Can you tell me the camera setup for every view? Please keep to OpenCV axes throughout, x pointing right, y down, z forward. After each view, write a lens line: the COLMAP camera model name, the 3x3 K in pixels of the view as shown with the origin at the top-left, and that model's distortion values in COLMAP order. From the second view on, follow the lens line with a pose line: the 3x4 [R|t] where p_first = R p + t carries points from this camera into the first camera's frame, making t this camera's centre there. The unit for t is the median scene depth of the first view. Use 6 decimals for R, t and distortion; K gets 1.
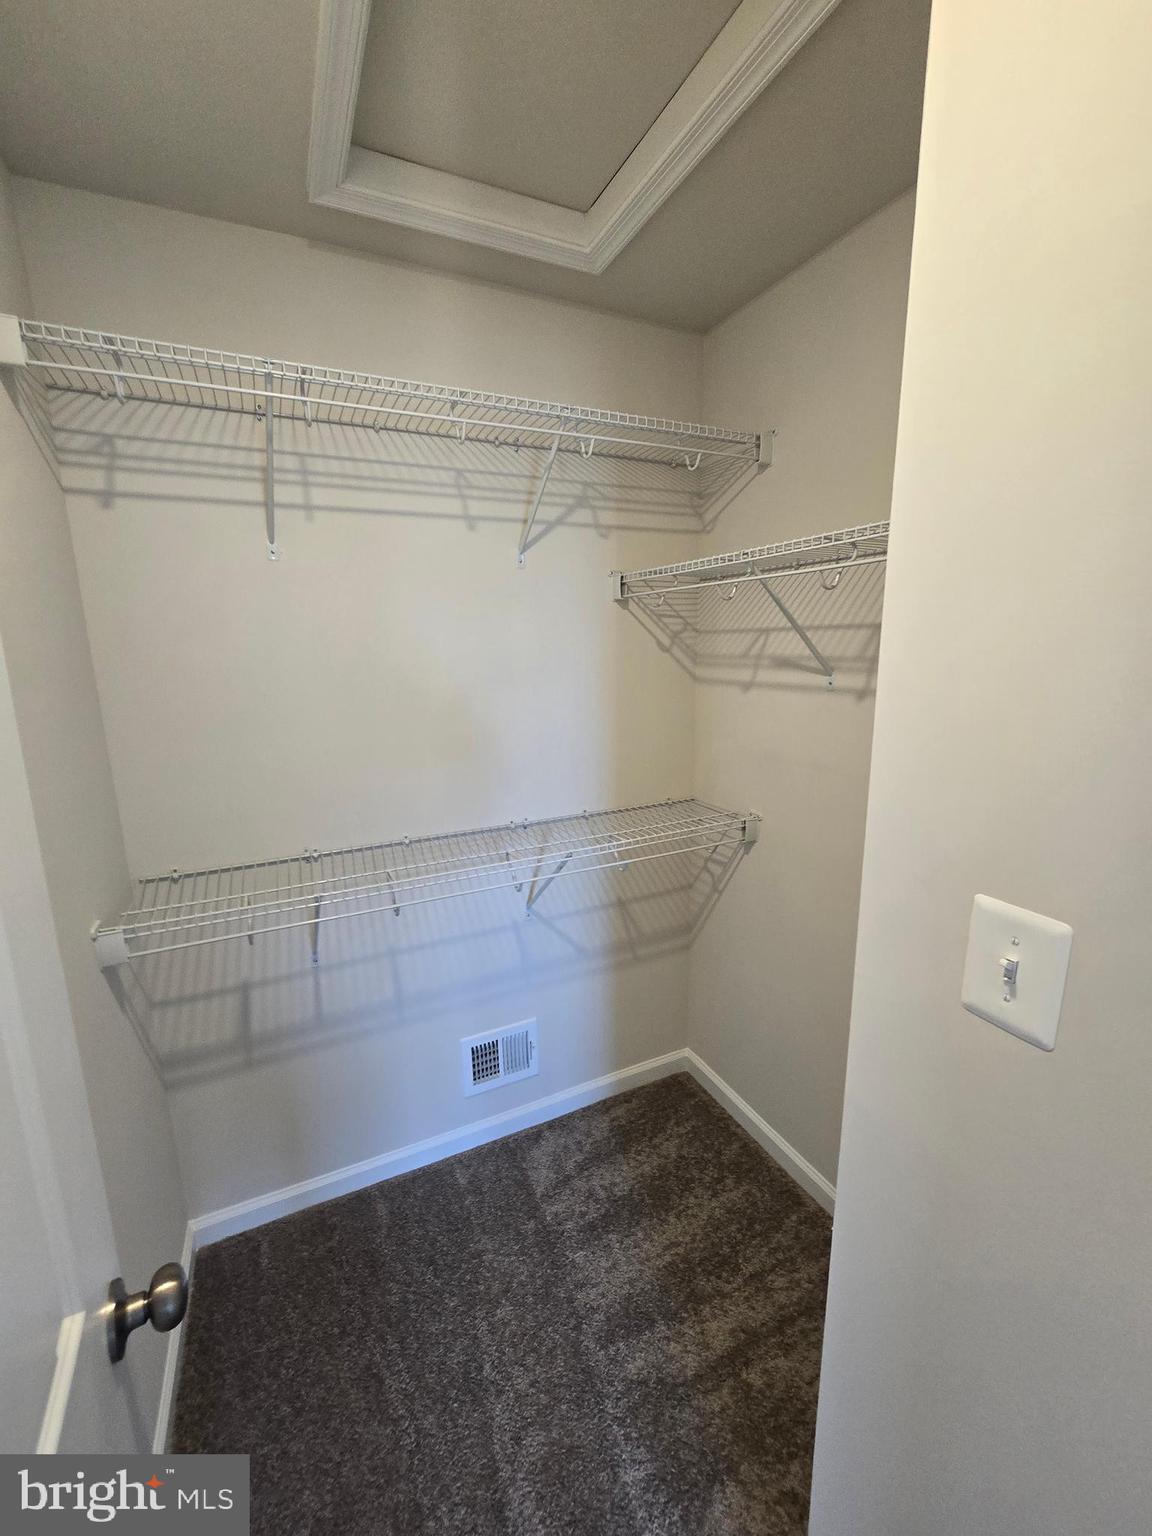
lens RADIAL K [[628.1, 0, 580.3], [0, 628.1, 766.9], [0, 0, 1]] dist [0.005529, 0.001535]
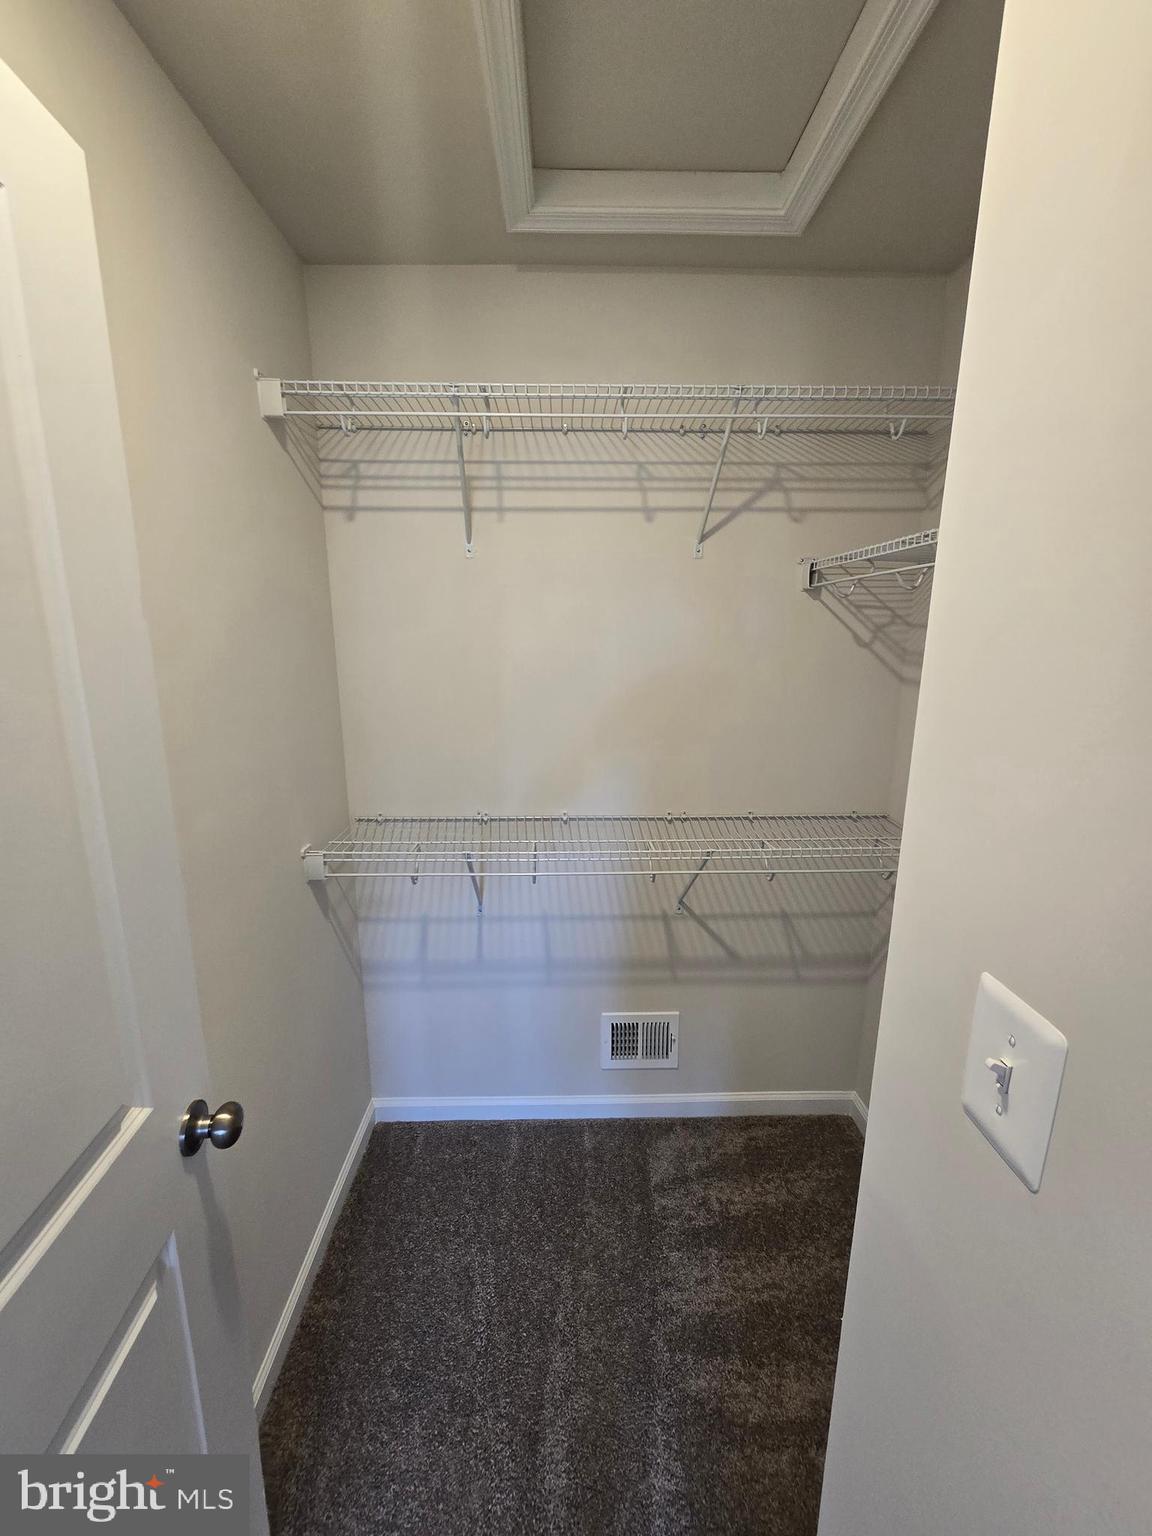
lens RADIAL K [[628.1, 0, 580.6], [0, 628.1, 768.1], [0, 0, 1]] dist [0.005529, 0.001535]
pose [[0.912452, 0.105782, -0.395274, 0.188918], [-0.097780, 0.994388, 0.040400, -0.013812], [0.397329, 0.001787, 0.917675, 0.031717]]
